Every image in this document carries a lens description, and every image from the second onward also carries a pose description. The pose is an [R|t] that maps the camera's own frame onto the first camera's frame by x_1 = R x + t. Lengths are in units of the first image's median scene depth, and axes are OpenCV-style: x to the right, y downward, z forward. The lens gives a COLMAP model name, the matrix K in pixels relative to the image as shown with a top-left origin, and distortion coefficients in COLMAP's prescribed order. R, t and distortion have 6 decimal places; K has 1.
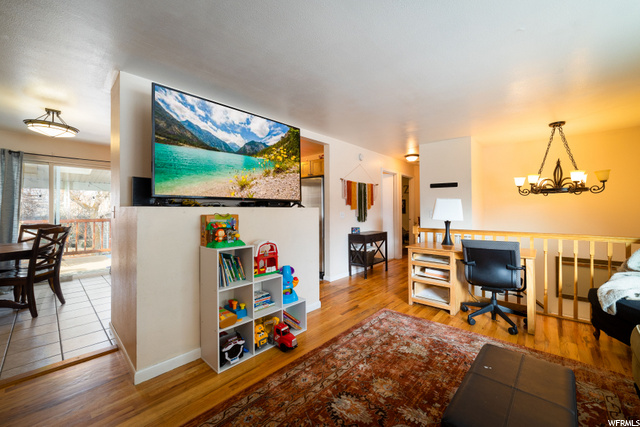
lens RADIAL K [[253.6, 0, 316.4], [0, 253.6, 214.8], [0, 0, 1]] dist [-0.013984, 0.001116]
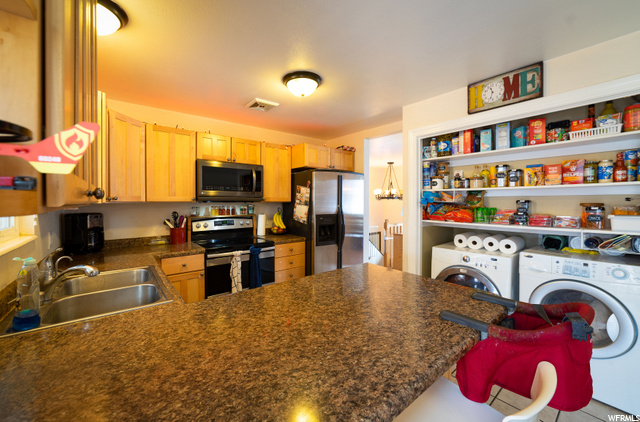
lens RADIAL K [[263.5, 0, 319.1], [0, 263.5, 205.5], [0, 0, 1]] dist [-0.000489, -0.000024]
pose [[0.127498, -0.015637, 0.991716, -1.527369], [0.011016, 0.999836, 0.014349, -0.105767], [-0.991778, 0.009095, 0.127649, 1.752533]]
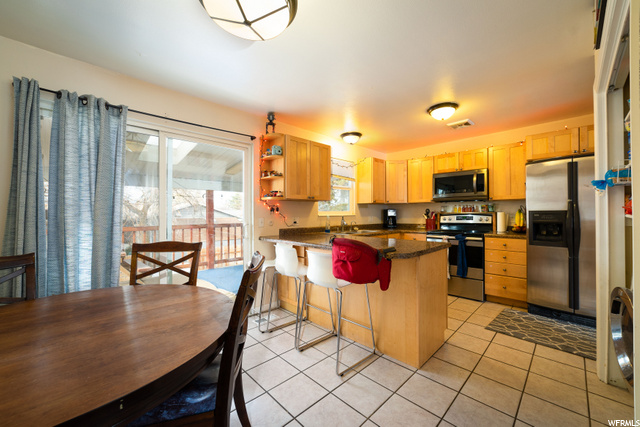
lens RADIAL K [[253.6, 0, 318.6], [0, 253.6, 212.0], [0, 0, 1]] dist [-0.013984, 0.001116]
pose [[0.999145, -0.003082, -0.041228, -1.161915], [0.002364, 0.999845, -0.017445, -0.019241], [0.041275, 0.017332, 0.998997, 0.742359]]
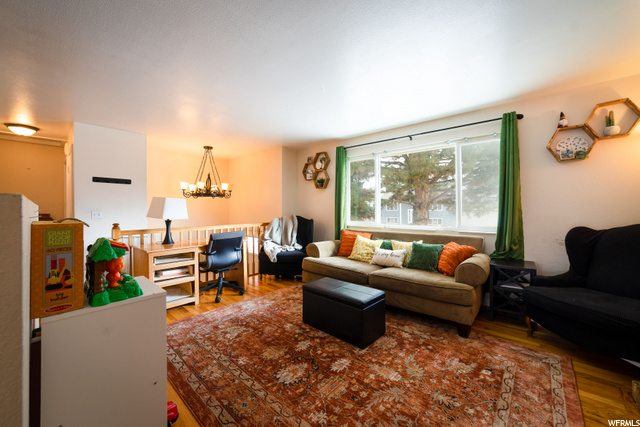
lens RADIAL K [[253.6, 0, 329.9], [0, 253.6, 207.2], [0, 0, 1]] dist [-0.013984, 0.001116]
pose [[-0.039785, 0.007773, 0.999178, -0.649764], [0.022307, 0.999727, -0.006889, -0.006386], [-0.998959, 0.022015, -0.039948, 0.510585]]
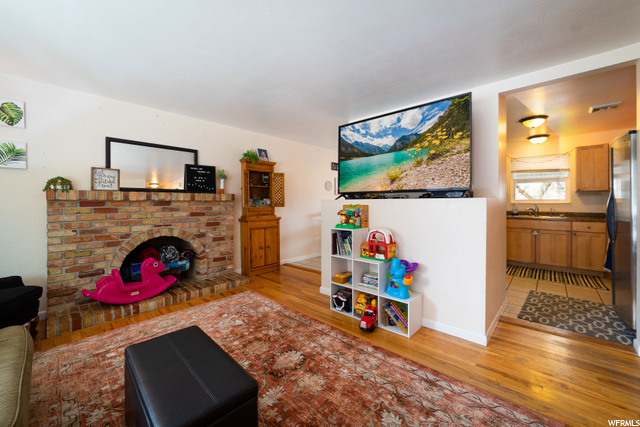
lens RADIAL K [[253.6, 0, 322.9], [0, 253.6, 200.8], [0, 0, 1]] dist [-0.013984, 0.001116]
pose [[0.002703, -0.003305, -0.999991, 0.837347], [-0.014775, 0.999885, -0.003345, -0.012361], [0.999887, 0.014783, 0.002654, 0.692549]]
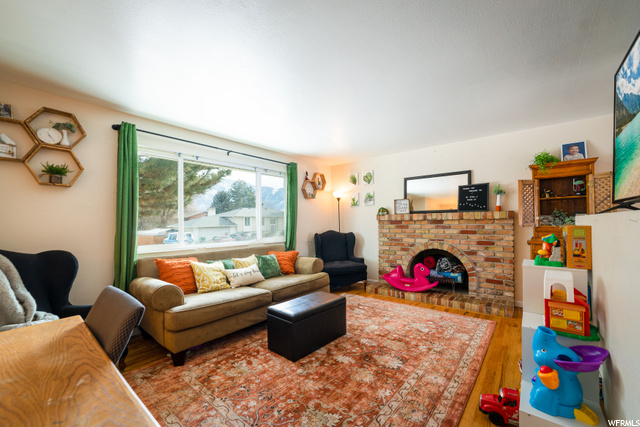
lens RADIAL K [[253.6, 0, 320.2], [0, 253.6, 219.3], [0, 0, 1]] dist [-0.013984, 0.001116]
pose [[-0.998534, 0.015303, -0.051913, 0.348144], [0.015104, 0.999877, 0.004217, -0.026498], [0.051971, 0.003426, -0.998643, 1.441400]]
